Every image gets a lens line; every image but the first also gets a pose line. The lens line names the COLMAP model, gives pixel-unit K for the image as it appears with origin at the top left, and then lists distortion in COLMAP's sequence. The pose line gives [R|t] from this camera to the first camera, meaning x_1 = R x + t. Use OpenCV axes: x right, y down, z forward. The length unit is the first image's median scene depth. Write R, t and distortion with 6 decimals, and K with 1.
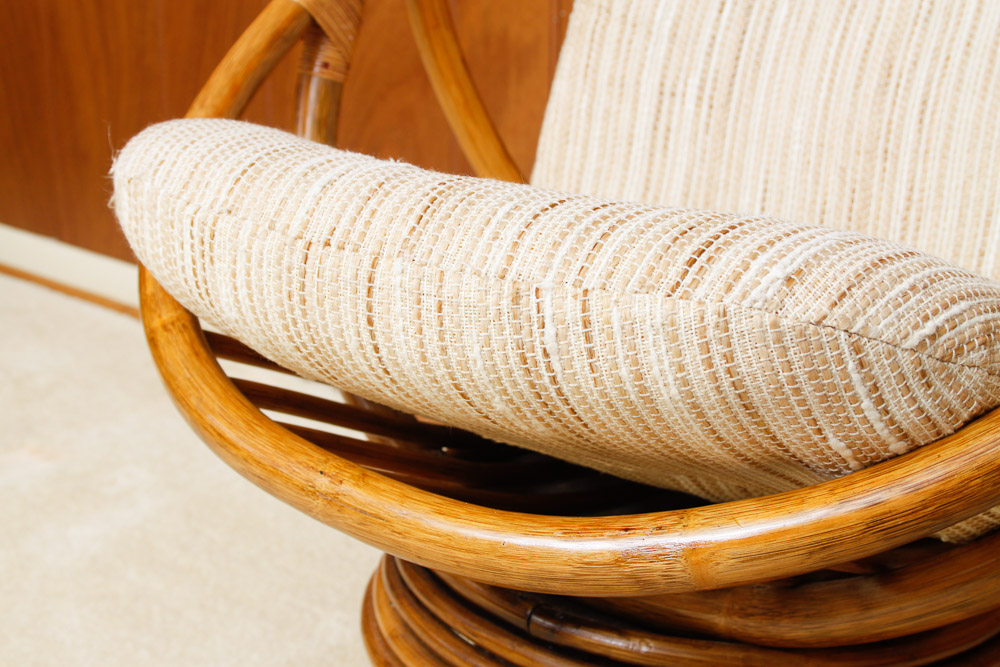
lens RADIAL K [[1686.2, 0, 500.0], [0, 1686.2, 333.5], [0, 0, 1]] dist [-0.005956, -0.052676]
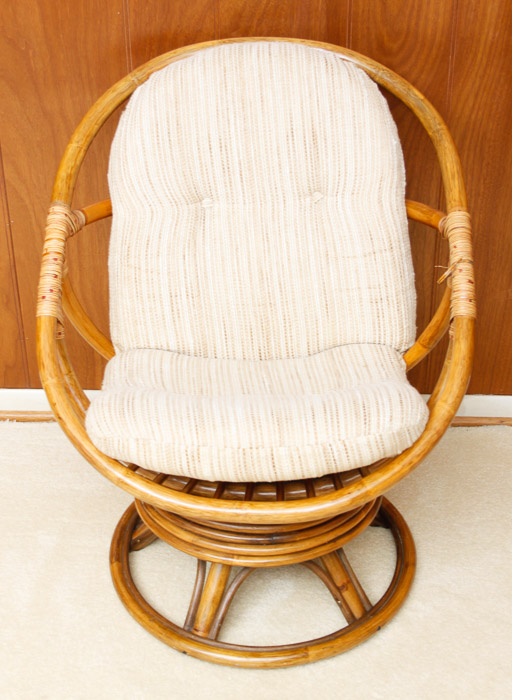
lens RADIAL K [[1215.3, 0, 213.7], [0, 1215.3, 327.6], [0, 0, 1]] dist [0.003214, 0.099294]
pose [[0.794473, -0.333391, 0.507605, -1.090769], [0.227046, 0.938286, 0.260900, -0.770640], [-0.563260, -0.092028, 0.821139, -0.728791]]
